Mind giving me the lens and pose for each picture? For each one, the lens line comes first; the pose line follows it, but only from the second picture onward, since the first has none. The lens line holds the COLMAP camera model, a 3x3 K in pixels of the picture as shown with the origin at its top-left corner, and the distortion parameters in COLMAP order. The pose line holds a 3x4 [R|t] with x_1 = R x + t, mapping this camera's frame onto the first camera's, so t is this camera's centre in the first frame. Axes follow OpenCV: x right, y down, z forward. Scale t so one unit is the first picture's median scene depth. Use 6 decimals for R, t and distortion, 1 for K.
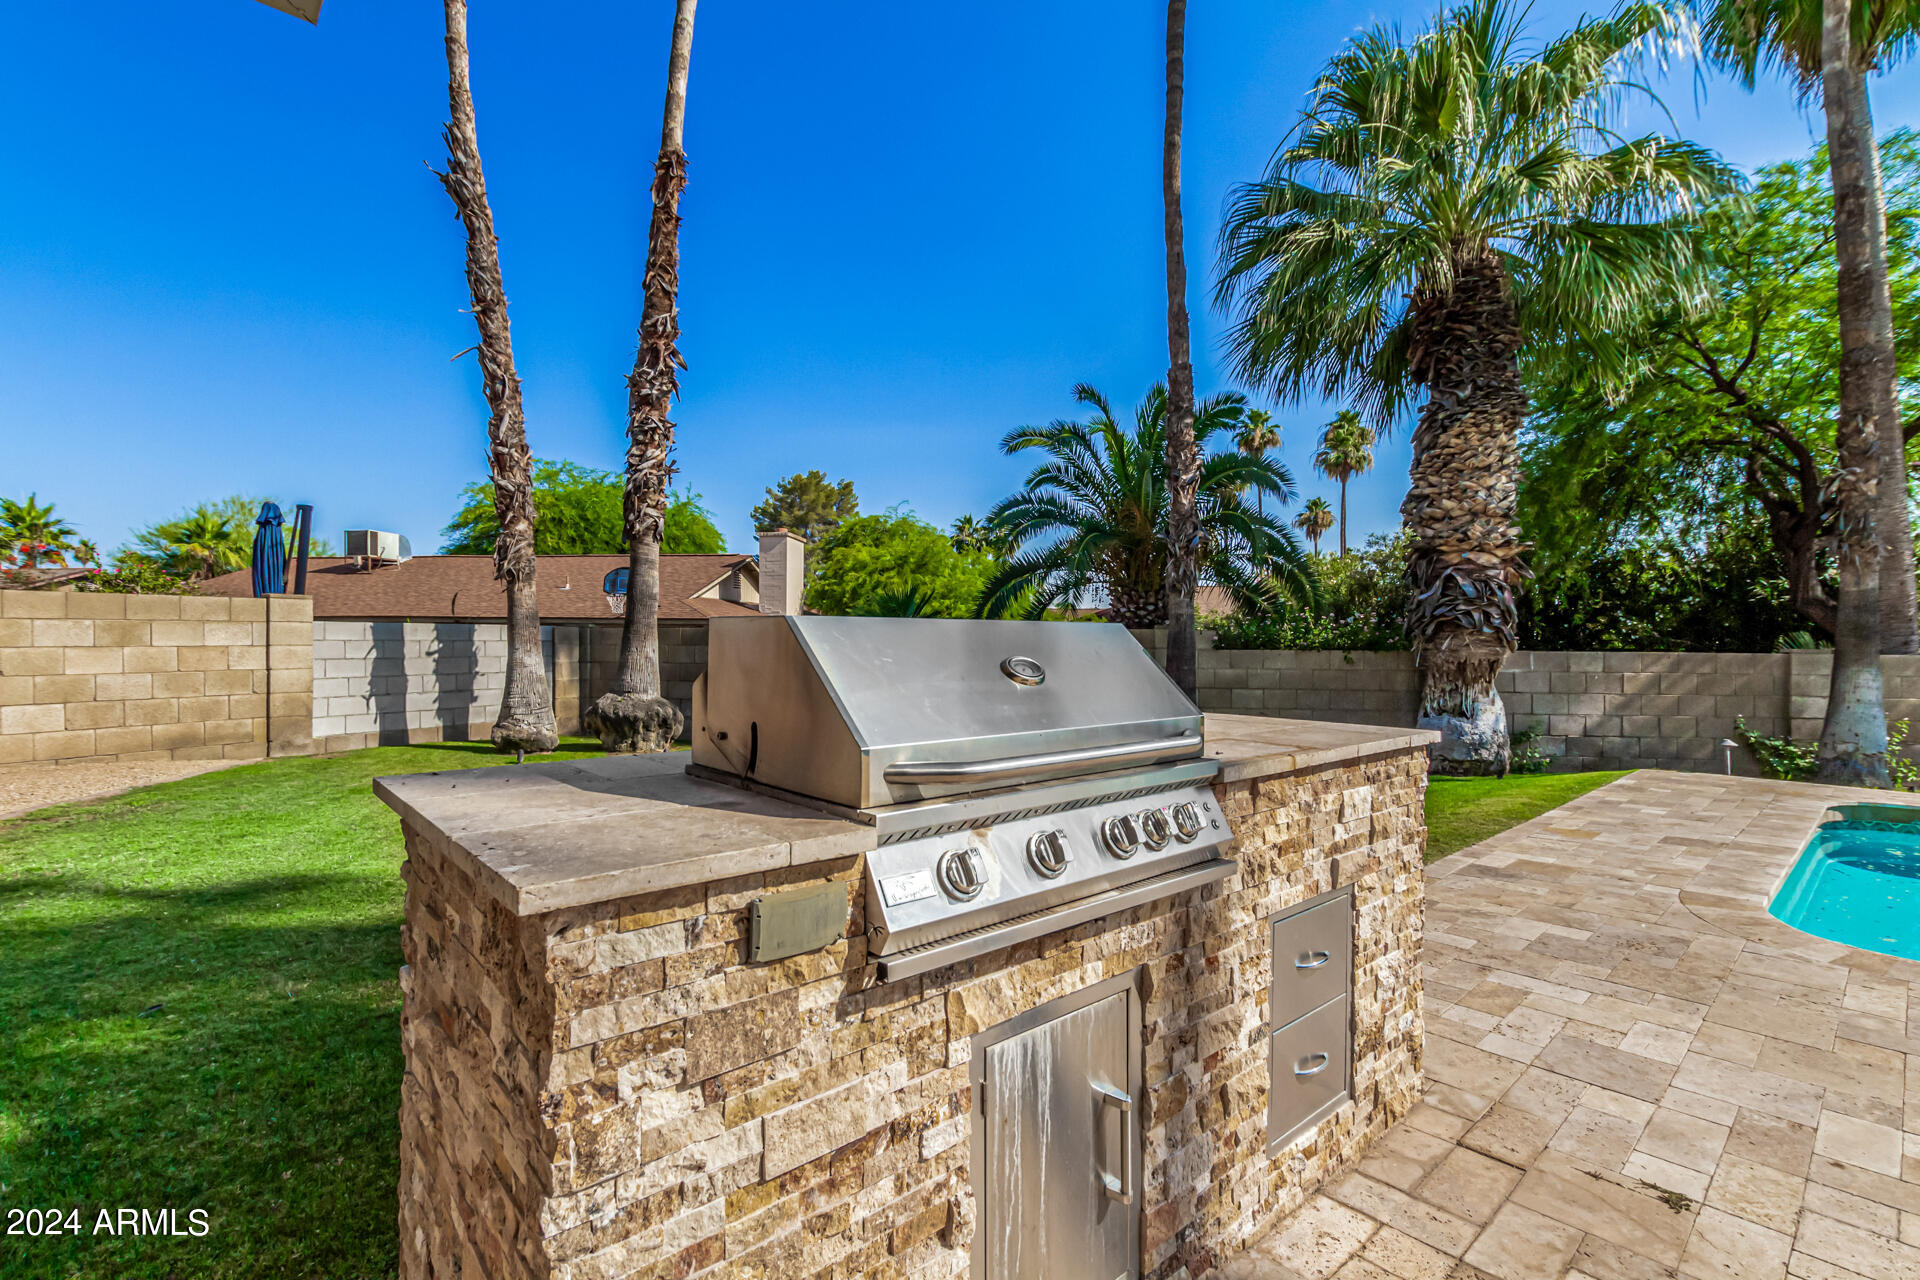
lens RADIAL K [[874.3, 0, 957.8], [0, 874.3, 641.5], [0, 0, 1]] dist [0.013566, -0.007250]
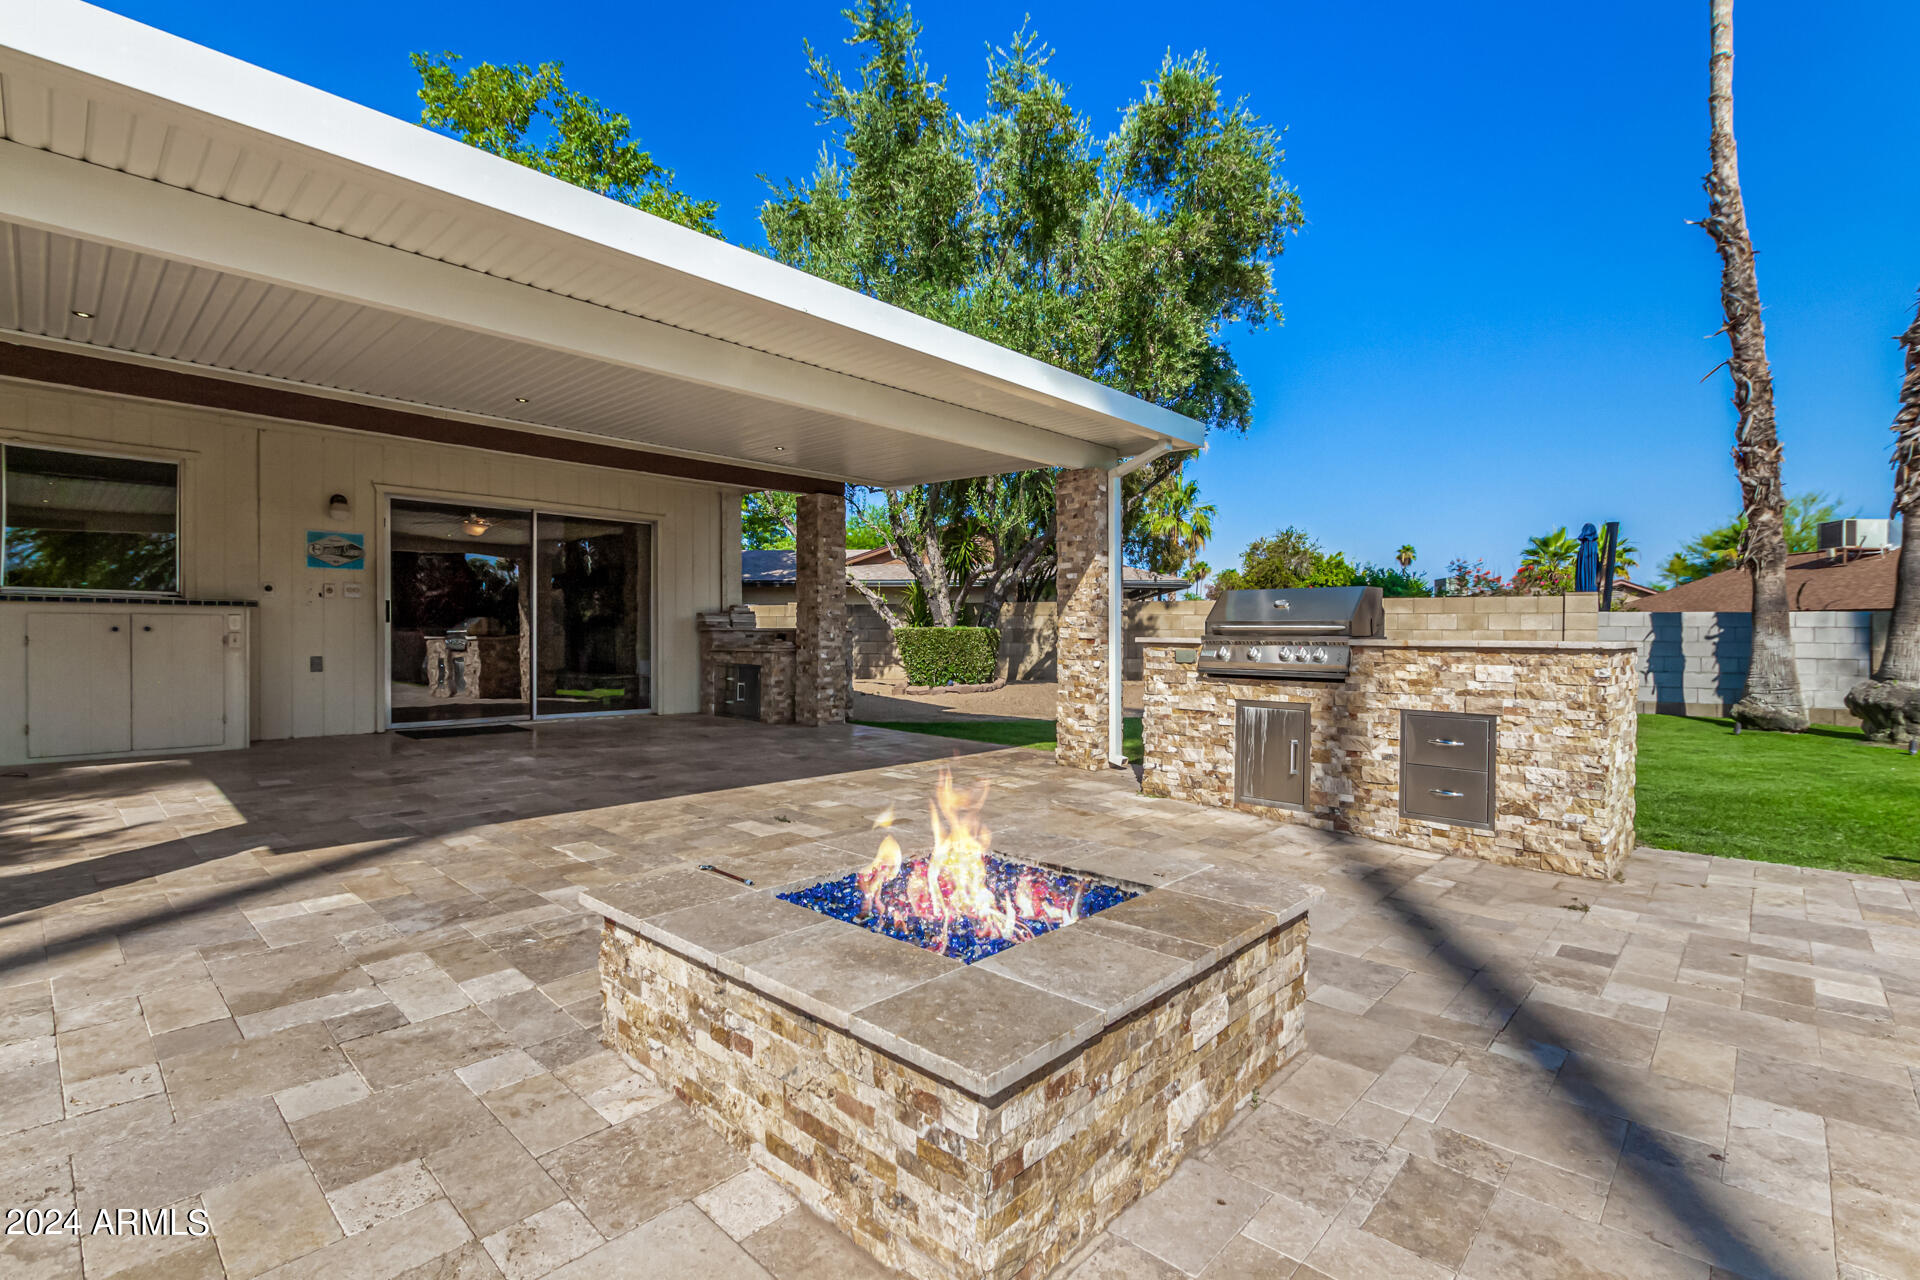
lens RADIAL K [[874.3, 0, 957.8], [0, 874.3, 641.5], [0, 0, 1]] dist [0.013566, -0.007250]
pose [[0.086457, 0.006361, -0.996235, 0.483510], [-0.012130, 0.999912, 0.005332, 0.026071], [0.996182, 0.011623, 0.086526, -0.067154]]
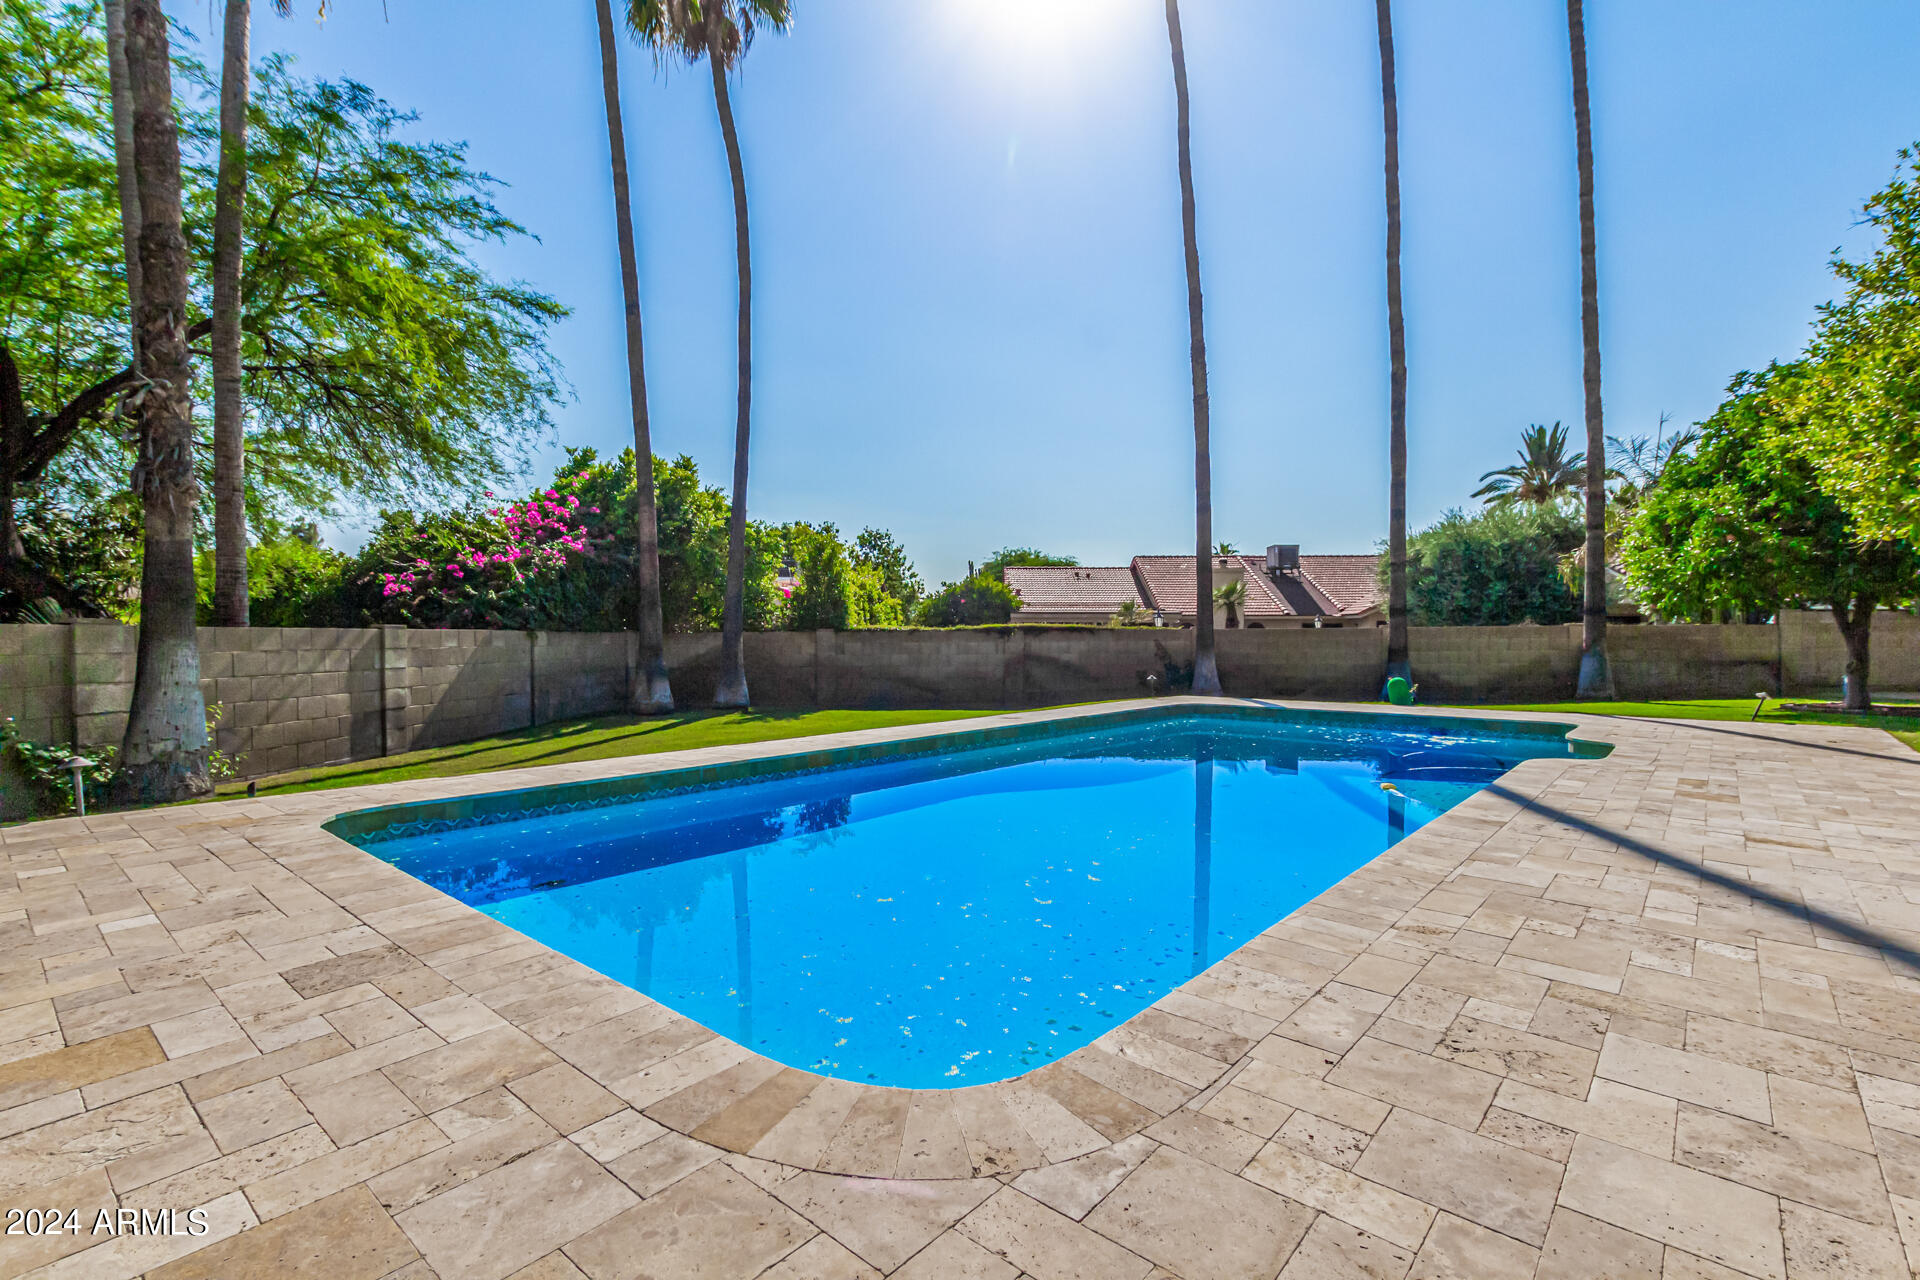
lens RADIAL K [[879.3, 0, 951.0], [0, 879.3, 649.6], [0, 0, 1]] dist [0.003265, 0.000134]
pose [[-0.121829, -0.020526, 0.992339, 0.163342], [0.005795, 0.999754, 0.021391, 0.023353], [-0.992534, 0.008357, -0.121680, 0.398885]]
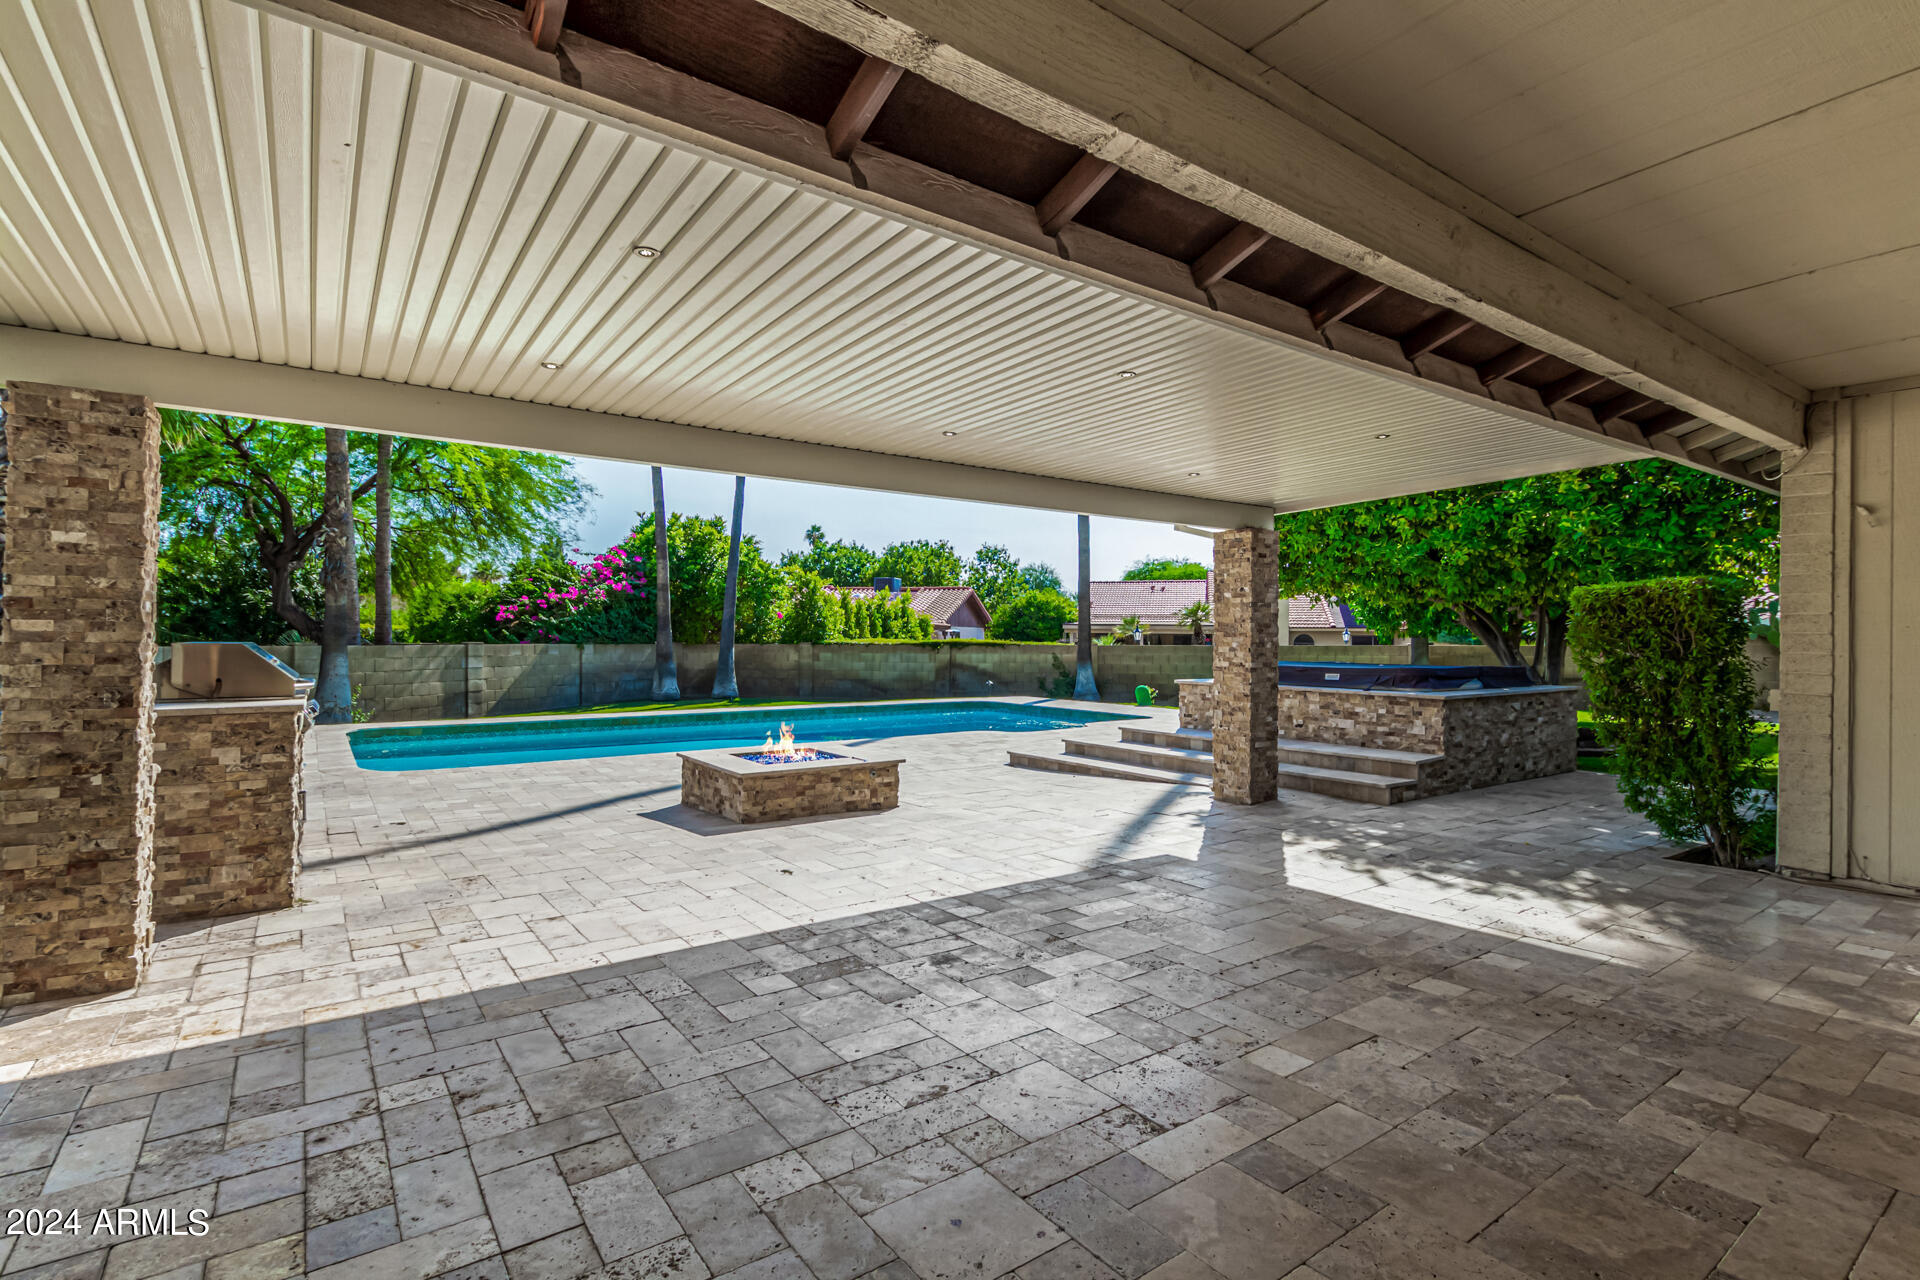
lens RADIAL K [[874.3, 0, 957.8], [0, 874.3, 641.5], [0, 0, 1]] dist [0.013566, -0.007250]
pose [[0.092628, -0.008205, 0.995667, -0.432053], [-0.001420, 0.999964, 0.008373, -0.007355], [-0.995700, -0.002189, 0.092613, -0.252526]]
